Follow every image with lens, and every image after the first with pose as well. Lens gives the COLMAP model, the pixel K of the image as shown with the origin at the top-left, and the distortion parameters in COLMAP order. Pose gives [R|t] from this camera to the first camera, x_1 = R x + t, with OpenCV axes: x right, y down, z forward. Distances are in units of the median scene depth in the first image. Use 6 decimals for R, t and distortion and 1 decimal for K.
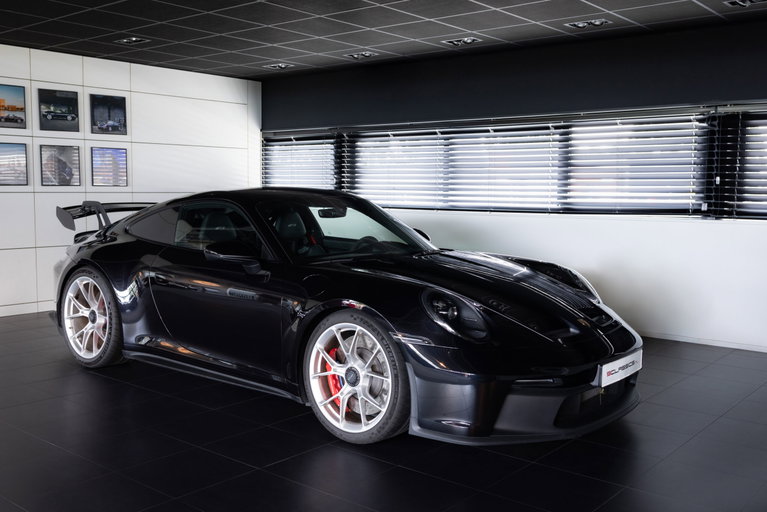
lens RADIAL K [[768.5, 0, 383.5], [0, 768.5, 256.0], [0, 0, 1]] dist [0.000309, 0.014997]
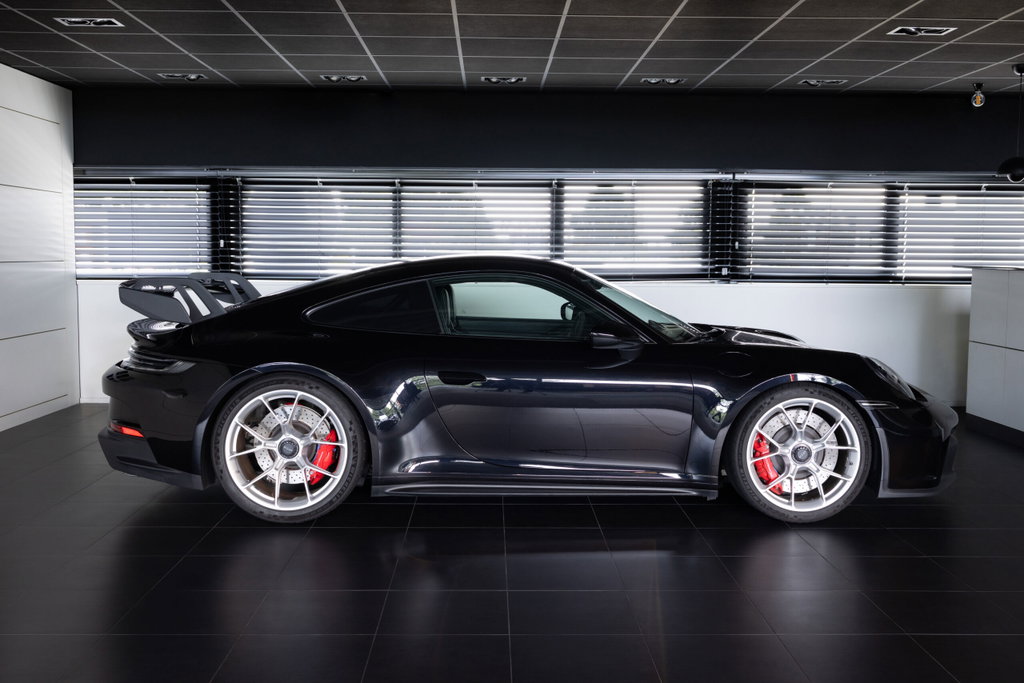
lens RADIAL K [[1026.0, 0, 512.0], [0, 1026.0, 341.5], [0, 0, 1]] dist [0.000309, 0.014997]
pose [[0.751543, -0.060591, 0.656895, -0.700818], [0.060077, 0.997921, 0.023313, -0.020404], [-0.656942, 0.021943, 0.753621, 0.169694]]
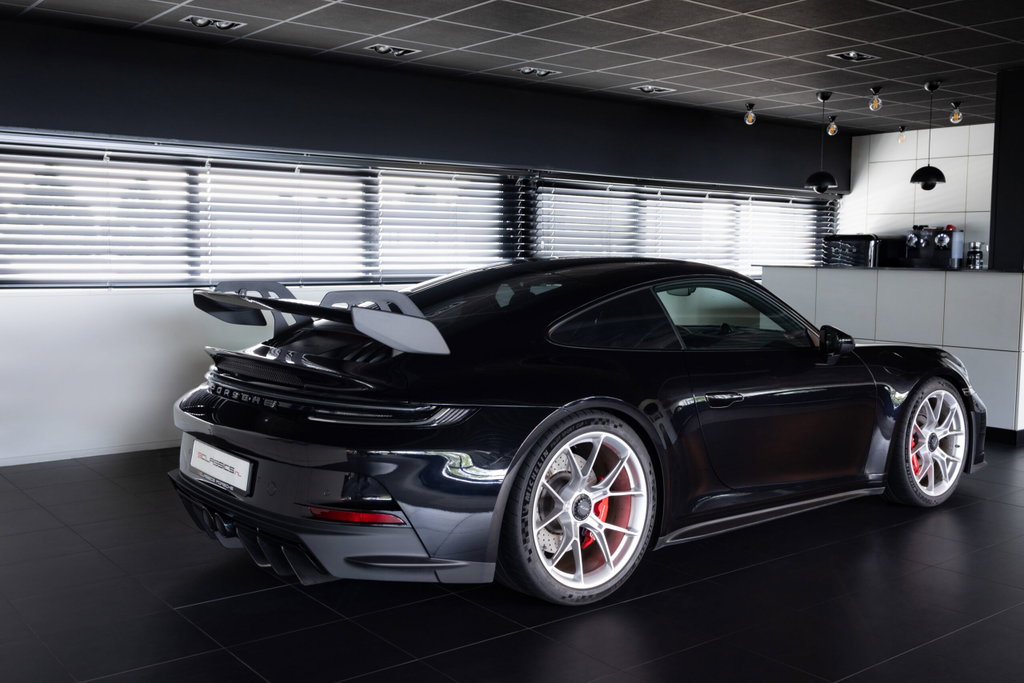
lens RADIAL K [[1026.0, 0, 512.0], [0, 1026.0, 341.5], [0, 0, 1]] dist [0.000309, 0.014997]
pose [[0.197613, -0.090611, 0.976083, -0.909678], [0.081520, 0.993789, 0.075750, -0.077465], [-0.976885, 0.064601, 0.203772, 0.773782]]
